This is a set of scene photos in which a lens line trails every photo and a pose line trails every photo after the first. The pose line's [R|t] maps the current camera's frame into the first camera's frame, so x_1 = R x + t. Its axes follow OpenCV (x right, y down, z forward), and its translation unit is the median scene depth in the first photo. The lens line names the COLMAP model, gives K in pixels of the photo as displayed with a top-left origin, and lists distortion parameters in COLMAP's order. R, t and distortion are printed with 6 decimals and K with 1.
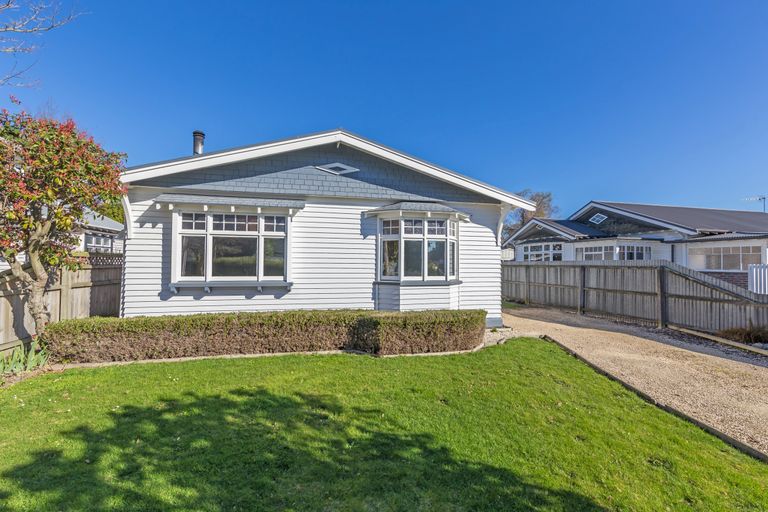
lens RADIAL K [[336.4, 0, 383.2], [0, 336.4, 257.3], [0, 0, 1]] dist [0.000017, 0.000050]
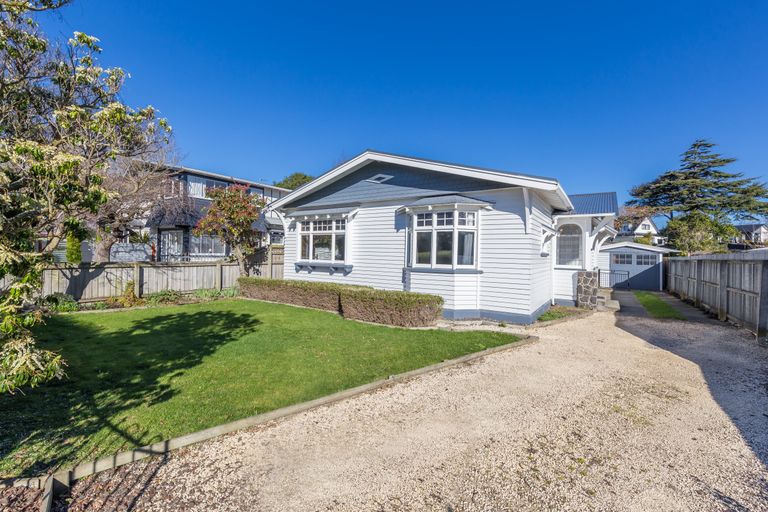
lens RADIAL K [[336.4, 0, 380.4], [0, 336.4, 253.5], [0, 0, 1]] dist [0.000017, 0.000050]
pose [[0.674797, 0.007940, -0.737961, 0.809130], [0.002420, 0.999913, 0.012971, 0.006905], [0.737999, -0.010539, 0.674719, 0.128672]]
